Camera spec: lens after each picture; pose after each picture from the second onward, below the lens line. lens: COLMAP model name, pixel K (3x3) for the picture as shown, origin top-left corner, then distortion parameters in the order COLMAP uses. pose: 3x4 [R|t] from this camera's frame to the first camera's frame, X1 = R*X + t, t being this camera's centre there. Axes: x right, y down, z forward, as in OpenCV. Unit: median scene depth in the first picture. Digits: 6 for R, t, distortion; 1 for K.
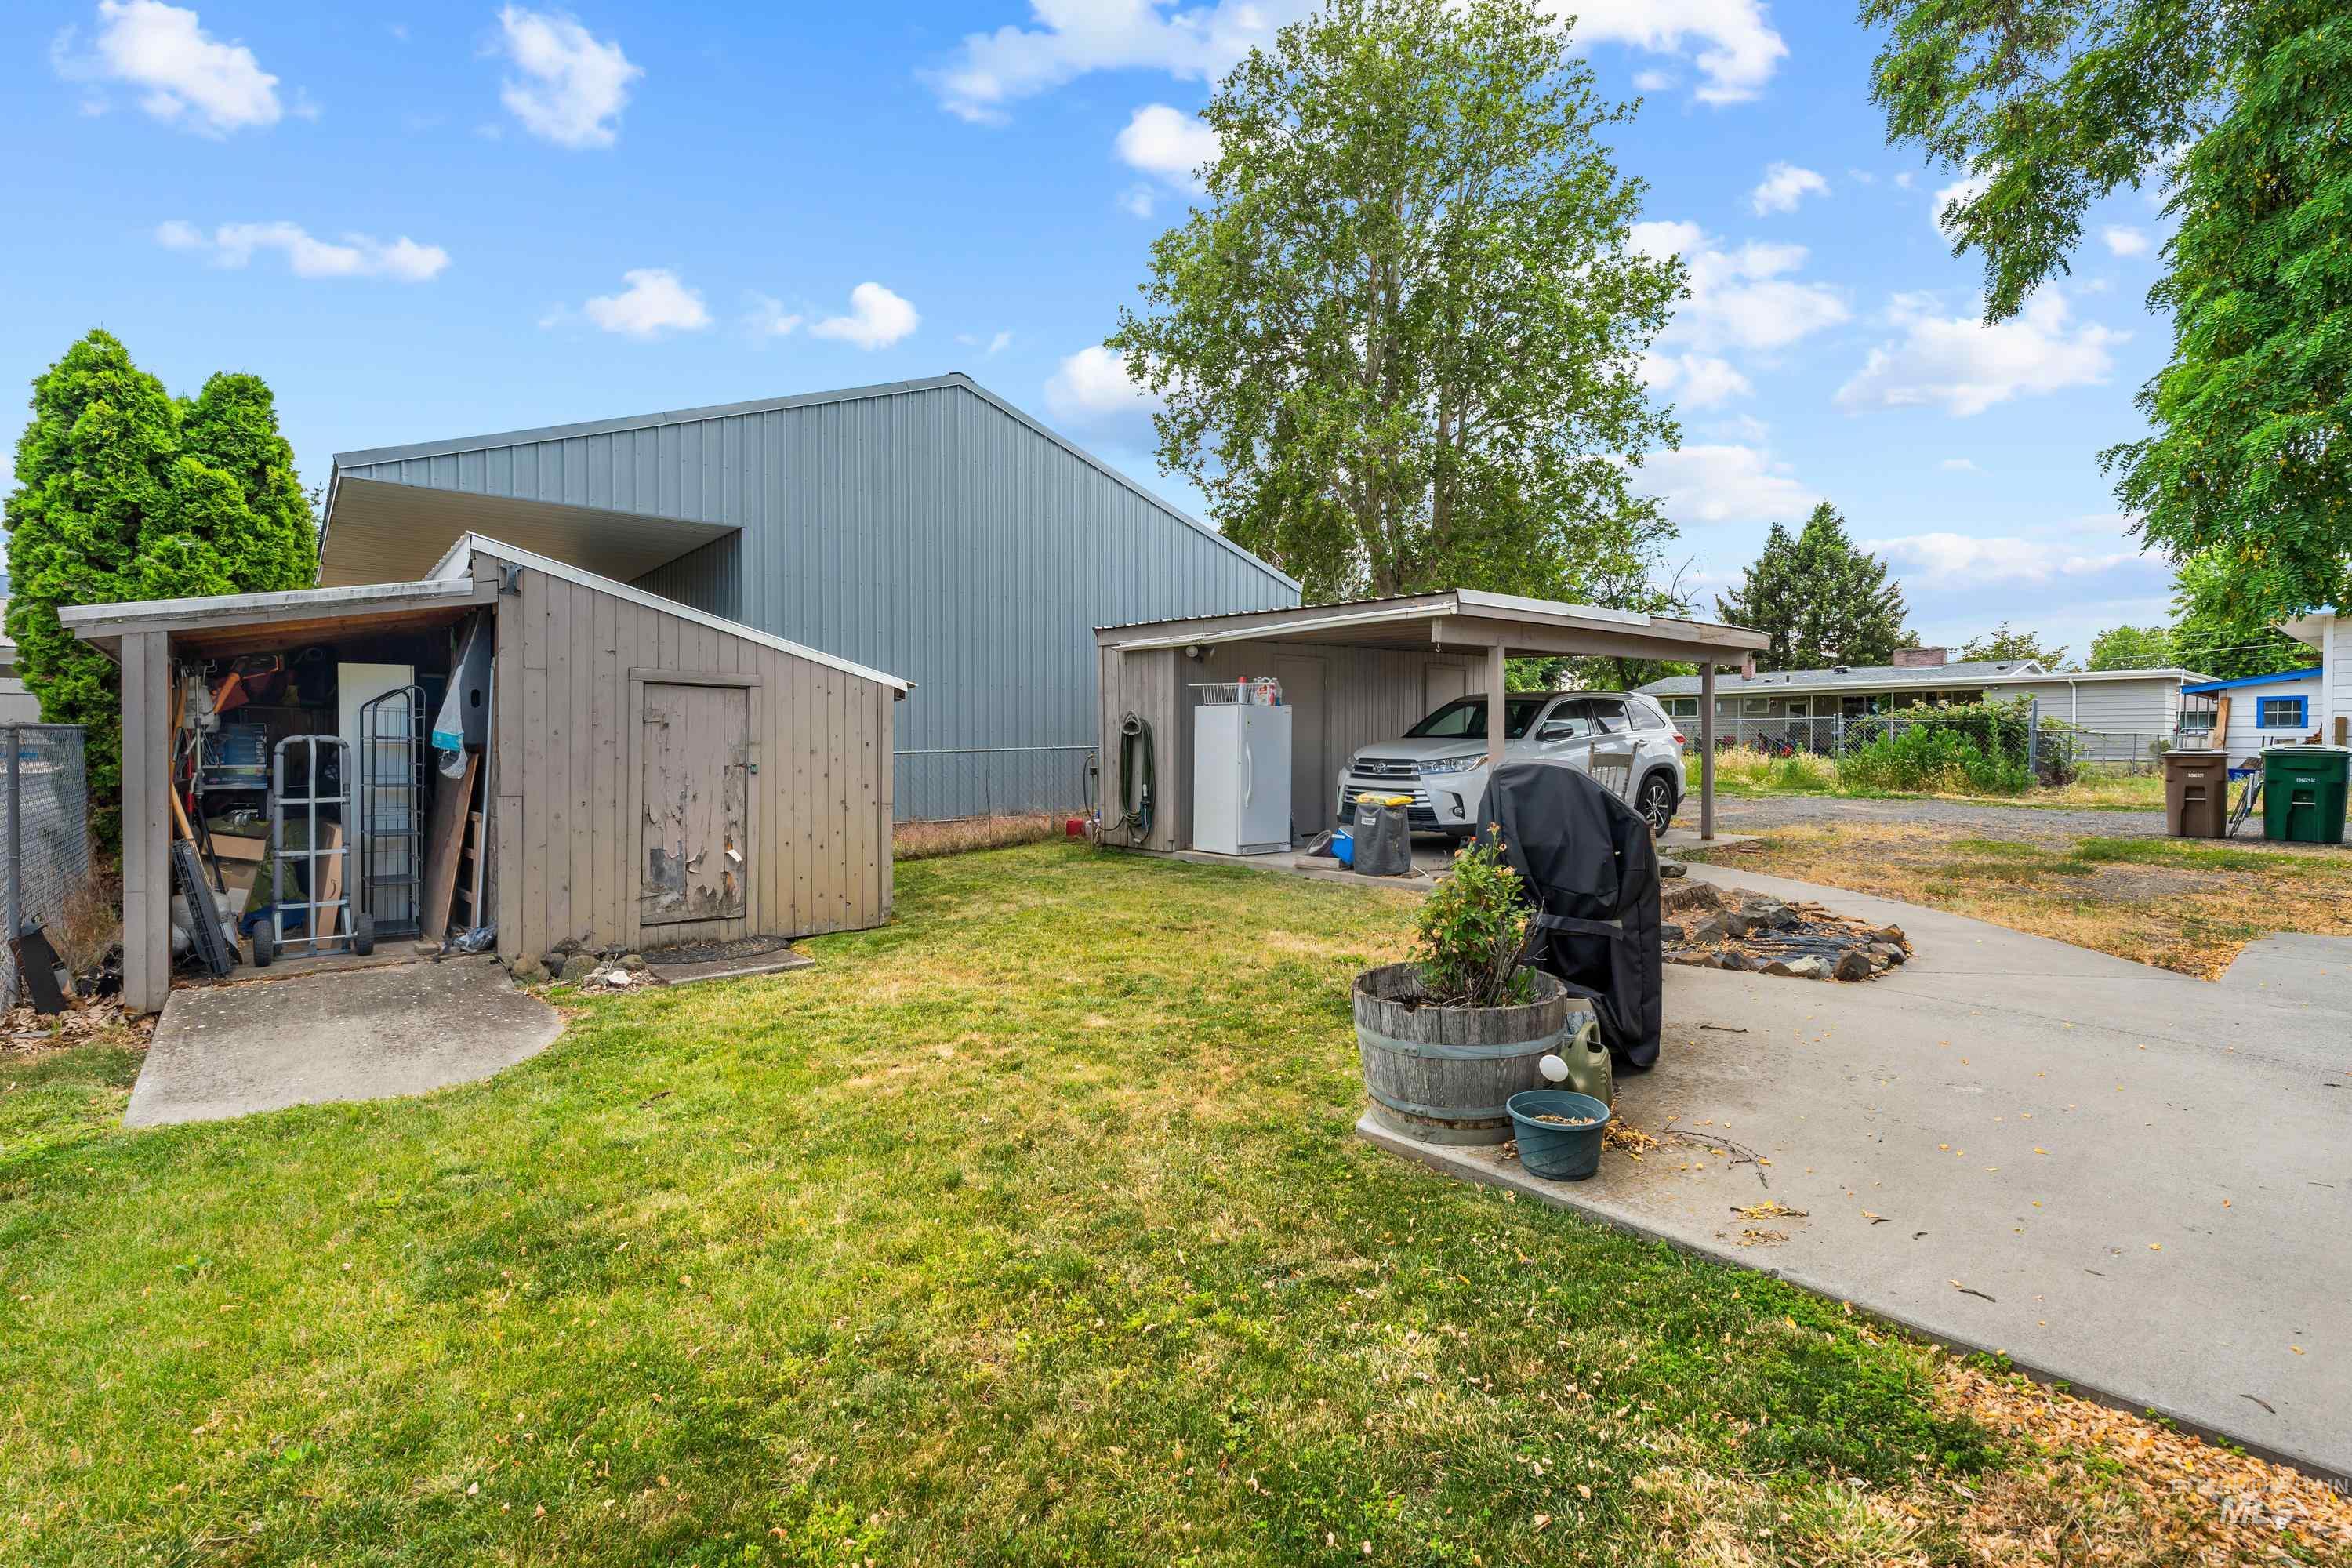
lens RADIAL K [[1096.2, 0, 1183.7], [0, 1096.2, 719.7], [0, 0, 1]] dist [-0.002496, 0.000095]
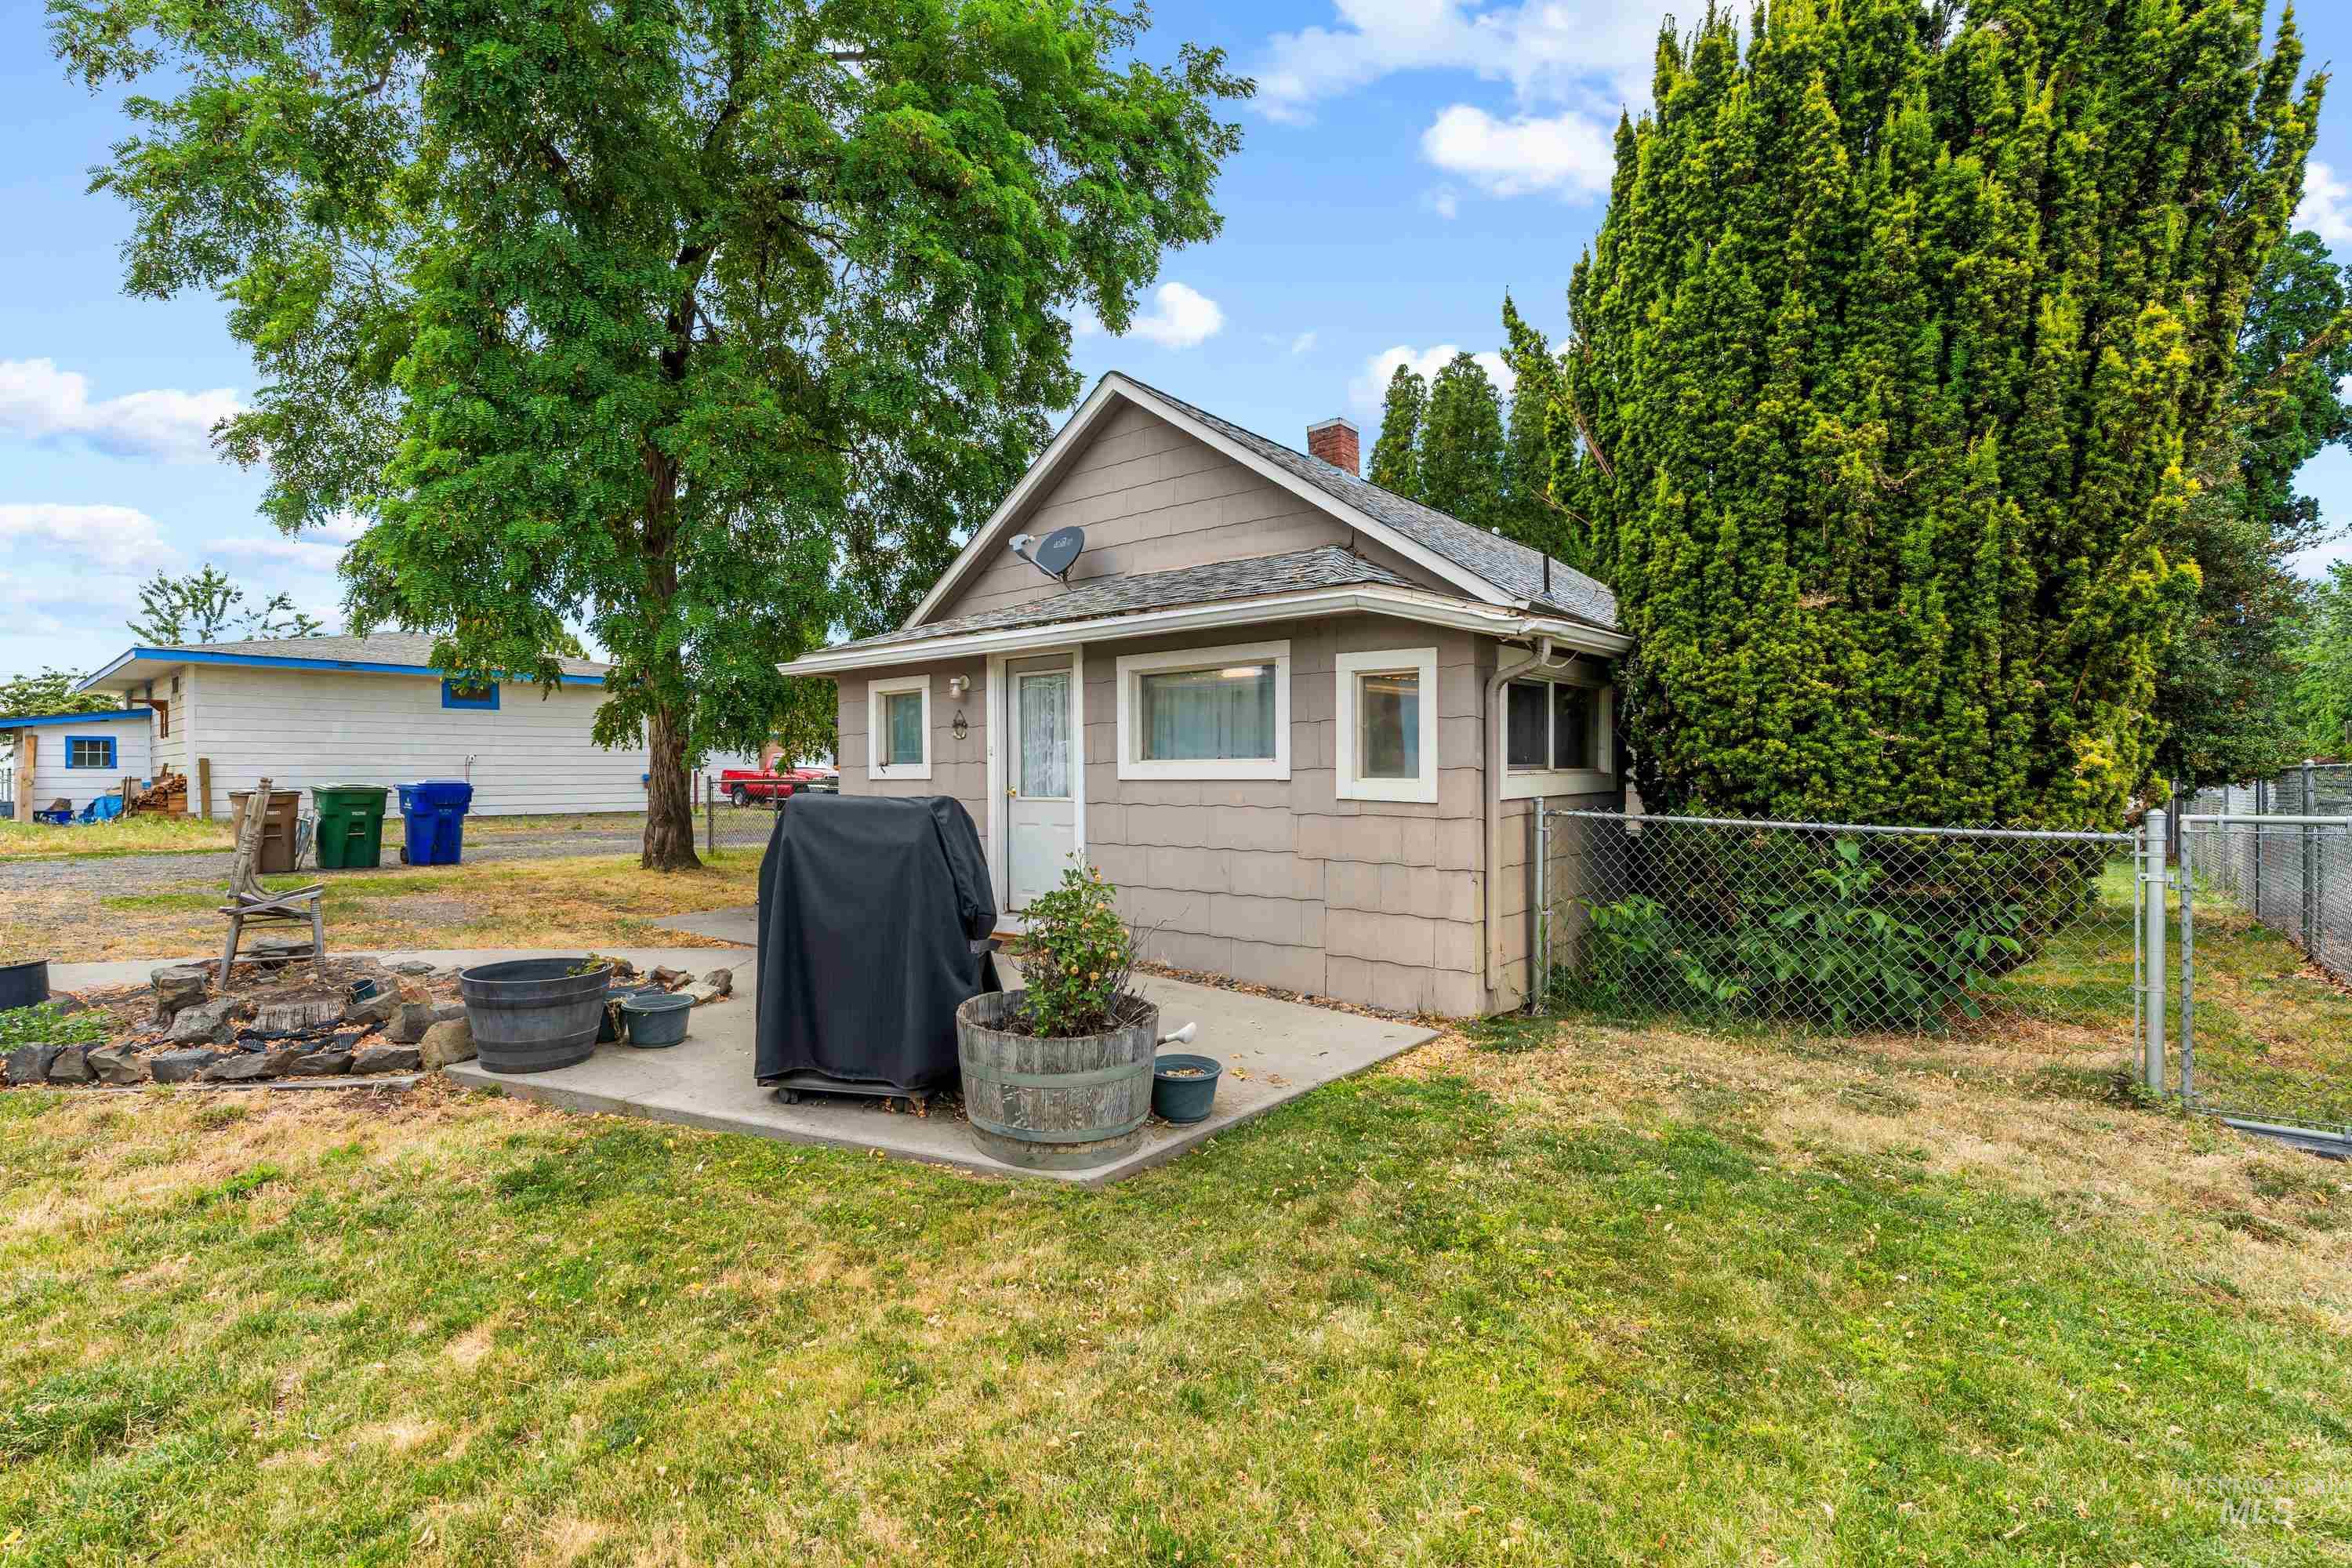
lens RADIAL K [[1079.6, 0, 1170.1], [0, 1079.6, 776.8], [0, 0, 1]] dist [-0.004219, 0.000394]
pose [[-0.174703, -0.000559, 0.984621, -0.751595], [-0.011725, 0.999930, -0.001513, 0.030030], [-0.984551, -0.011809, -0.174697, 1.091763]]
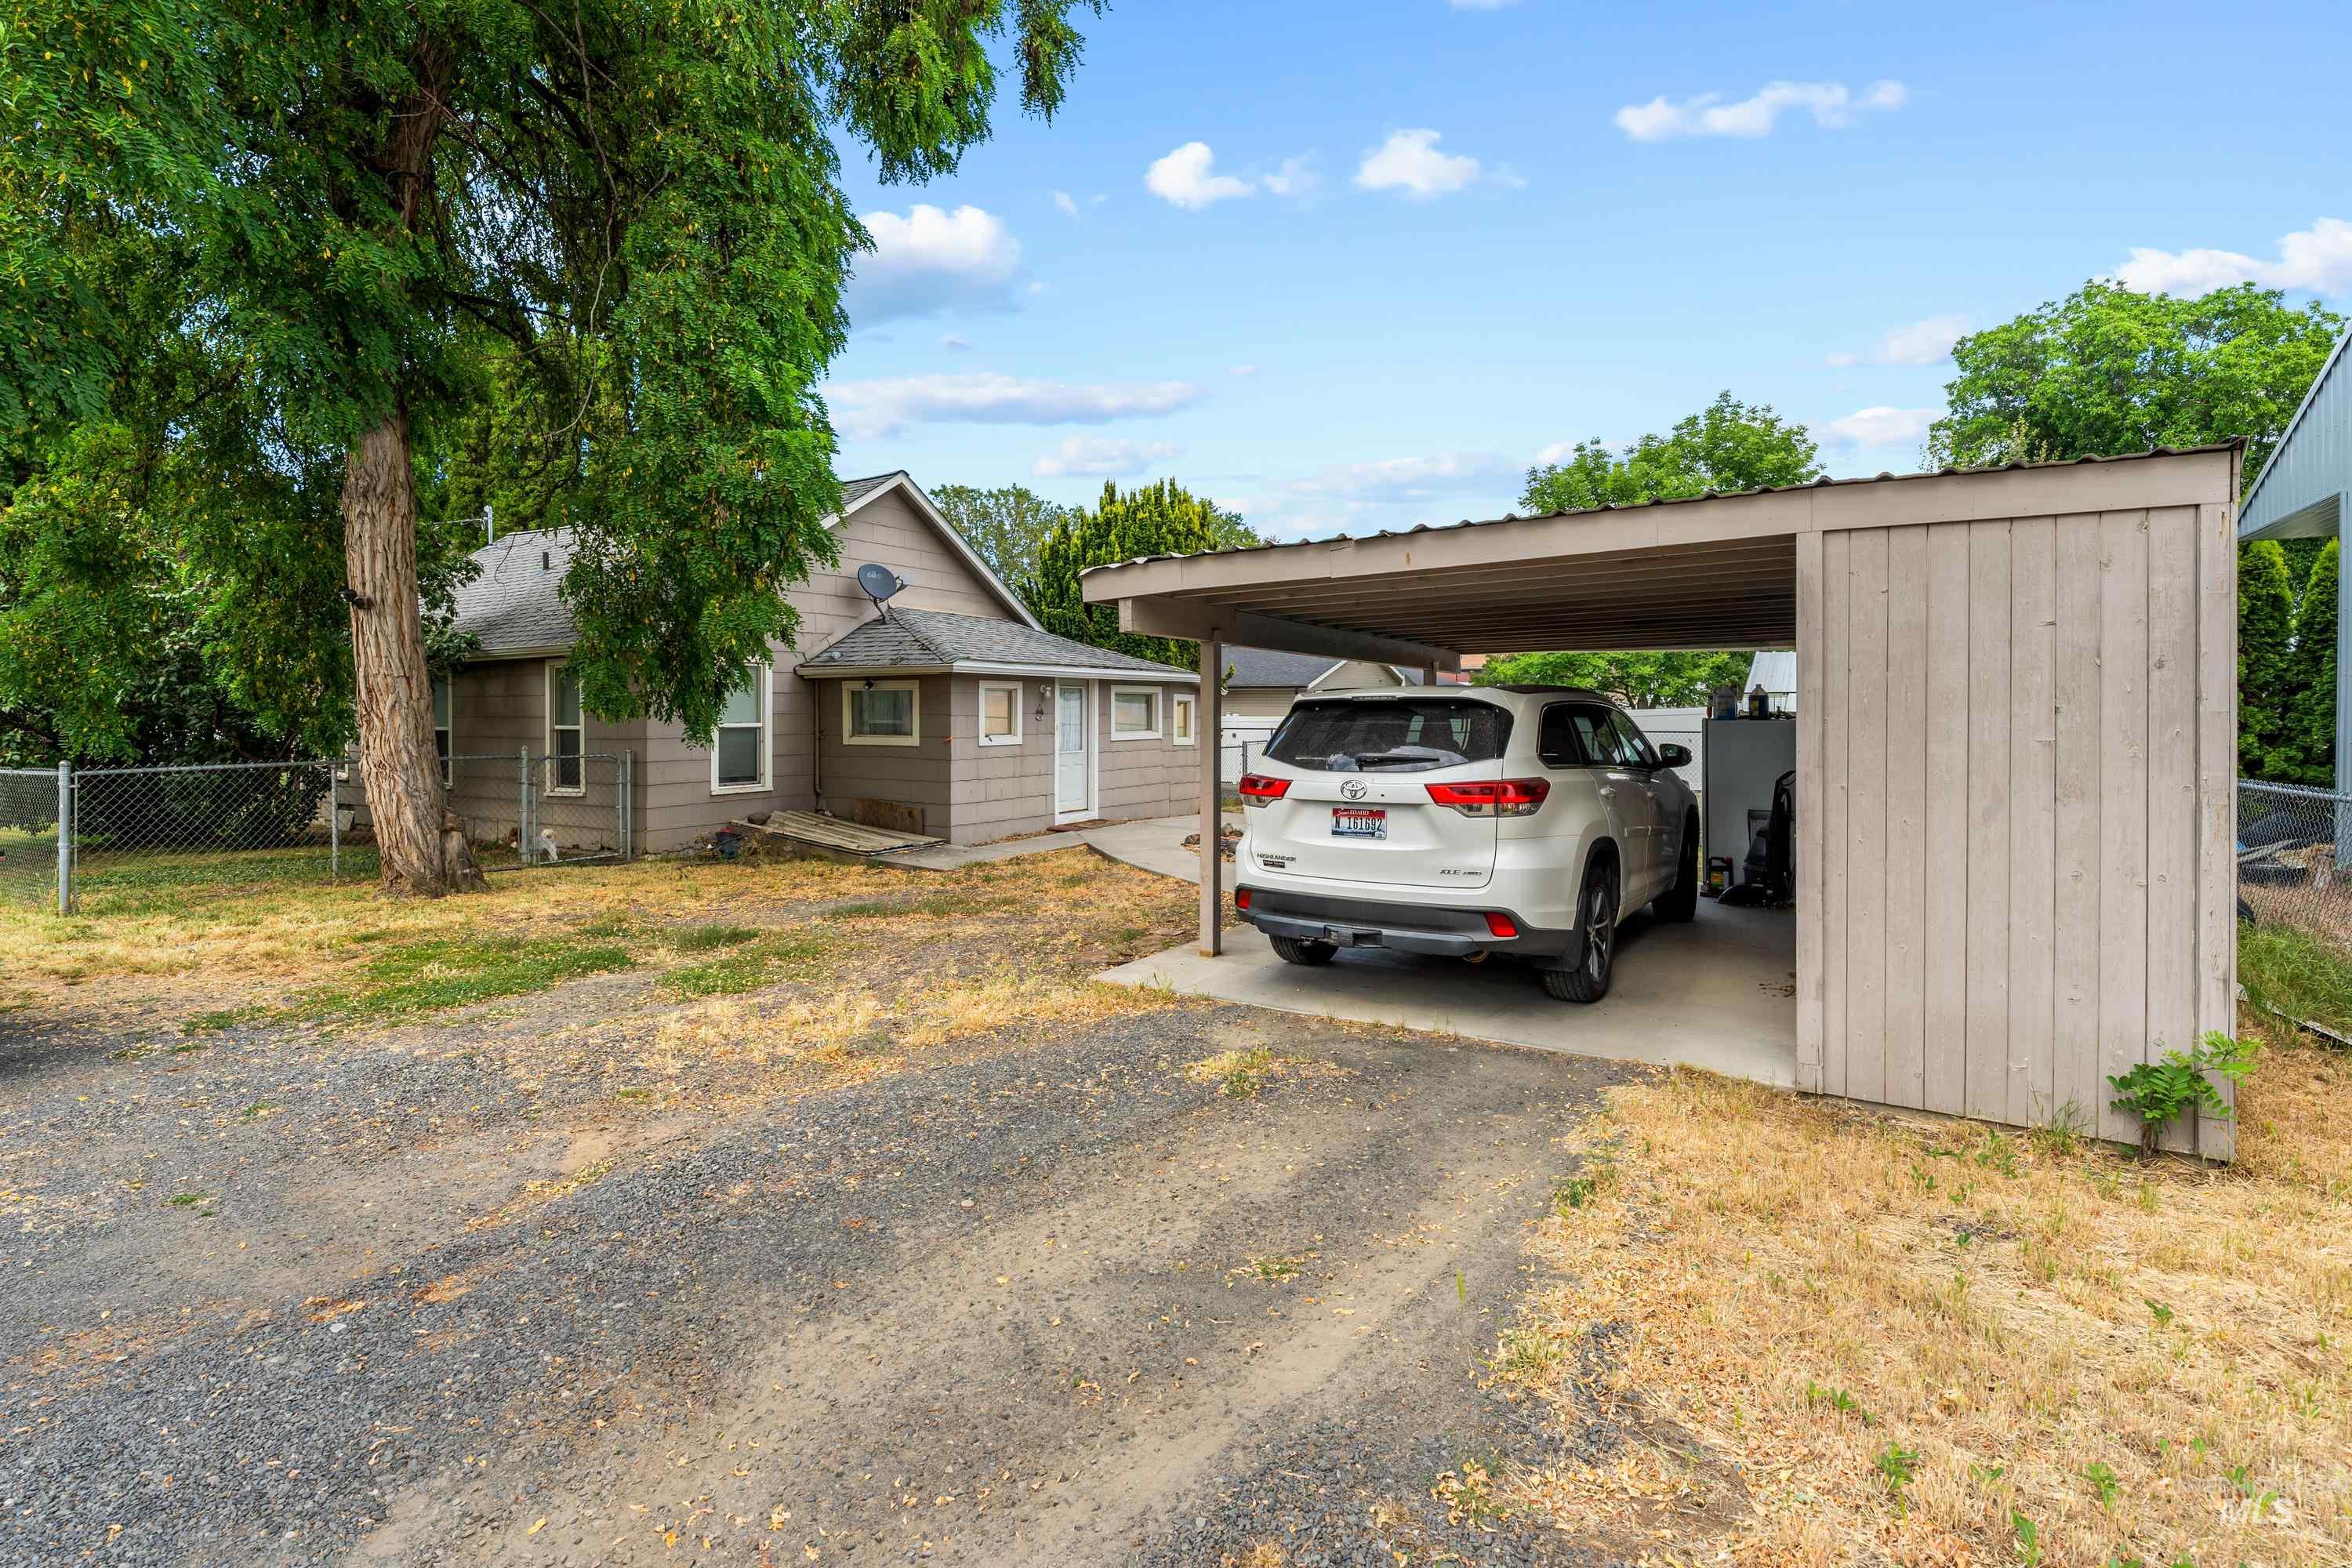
lens RADIAL K [[1096.2, 0, 1183.7], [0, 1096.2, 719.7], [0, 0, 1]] dist [-0.002496, 0.000095]
pose [[-0.949648, 0.003103, -0.313304, 2.239606], [0.004822, 0.999977, -0.004713, -0.027762], [0.313282, -0.005987, -0.949641, 5.026240]]
